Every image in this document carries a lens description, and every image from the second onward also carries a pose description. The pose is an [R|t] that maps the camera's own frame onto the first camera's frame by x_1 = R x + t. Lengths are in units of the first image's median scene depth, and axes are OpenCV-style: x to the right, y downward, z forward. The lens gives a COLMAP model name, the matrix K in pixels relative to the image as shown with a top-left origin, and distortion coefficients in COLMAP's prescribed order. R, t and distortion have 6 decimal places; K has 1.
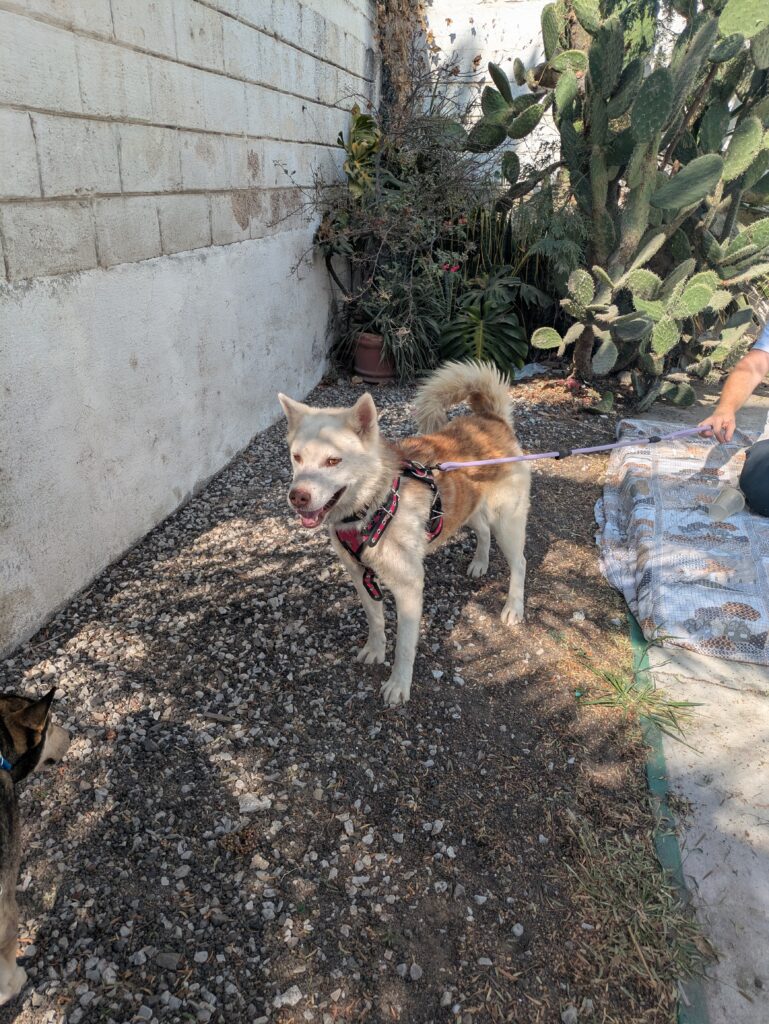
lens RADIAL K [[842.1, 0, 364.8], [0, 842.1, 509.6], [0, 0, 1]] dist [0.064393, -0.072009]
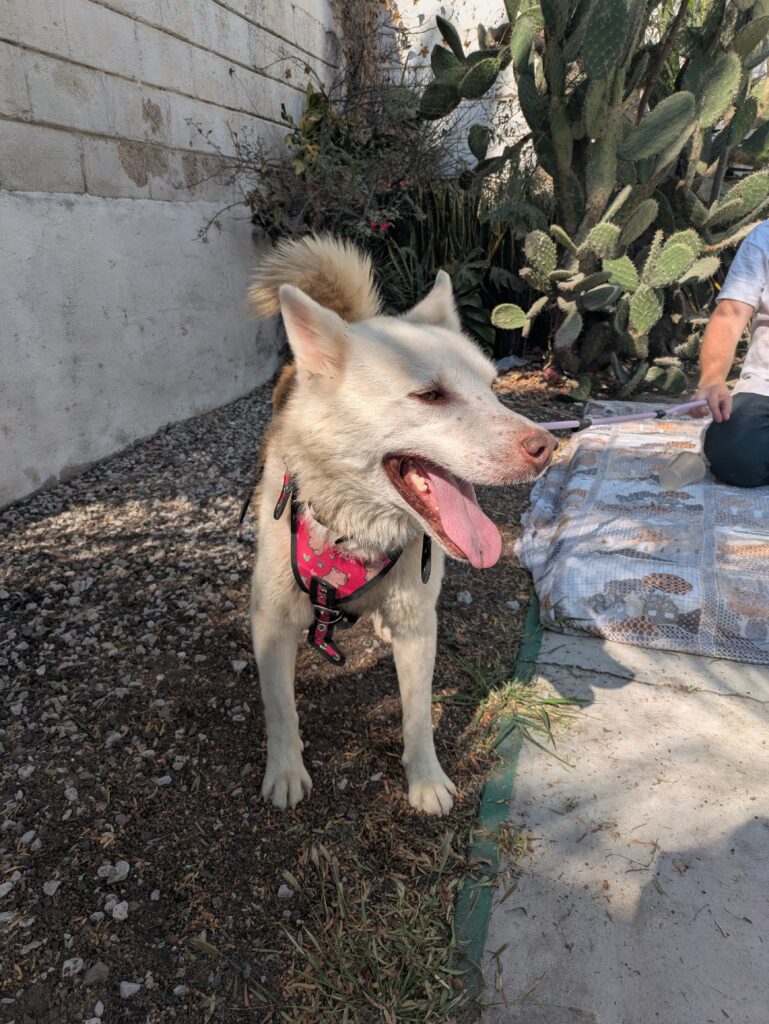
lens RADIAL K [[833.6, 0, 392.8], [0, 833.6, 515.0], [0, 0, 1]] dist [0.025940, -0.015594]
pose [[0.998551, -0.012154, -0.052433, 0.193940], [0.008570, 0.997645, -0.068049, 0.085963], [0.053136, 0.067501, 0.996303, 0.206243]]
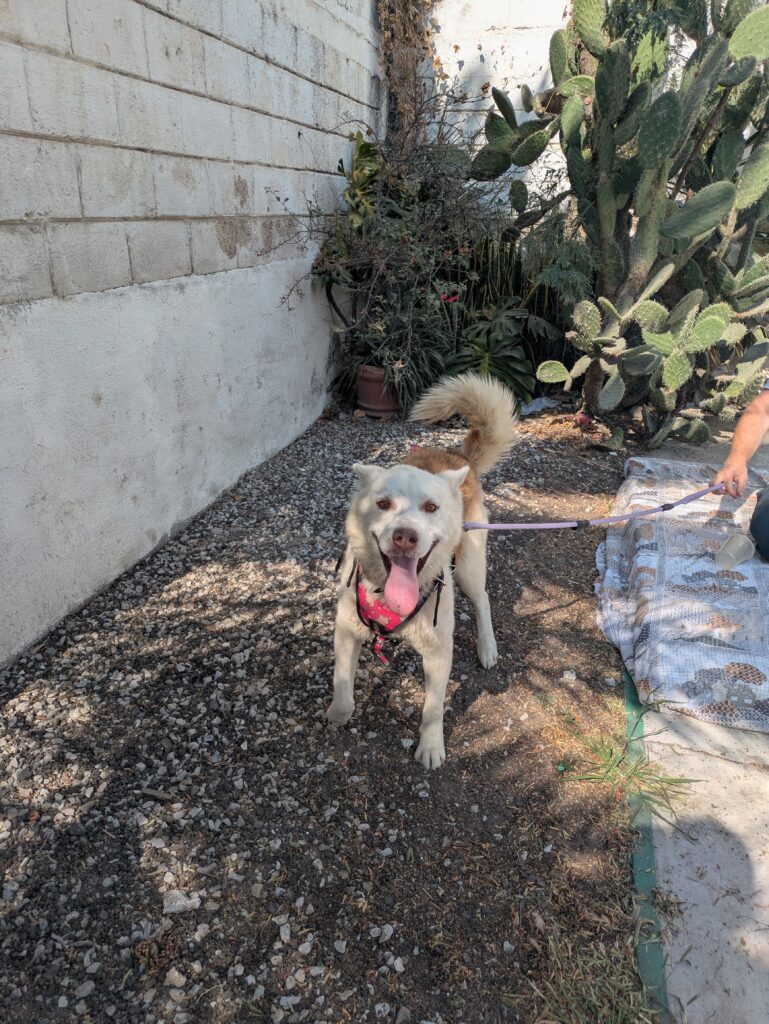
lens RADIAL K [[840.3, 0, 391.0], [0, 840.3, 517.6], [0, 0, 1]] dist [0.068072, -0.073194]
pose [[0.999966, 0.003754, -0.007314, 0.055430], [-0.003940, 0.999667, -0.025518, -0.017744], [0.007215, 0.025546, 0.999648, 0.067584]]
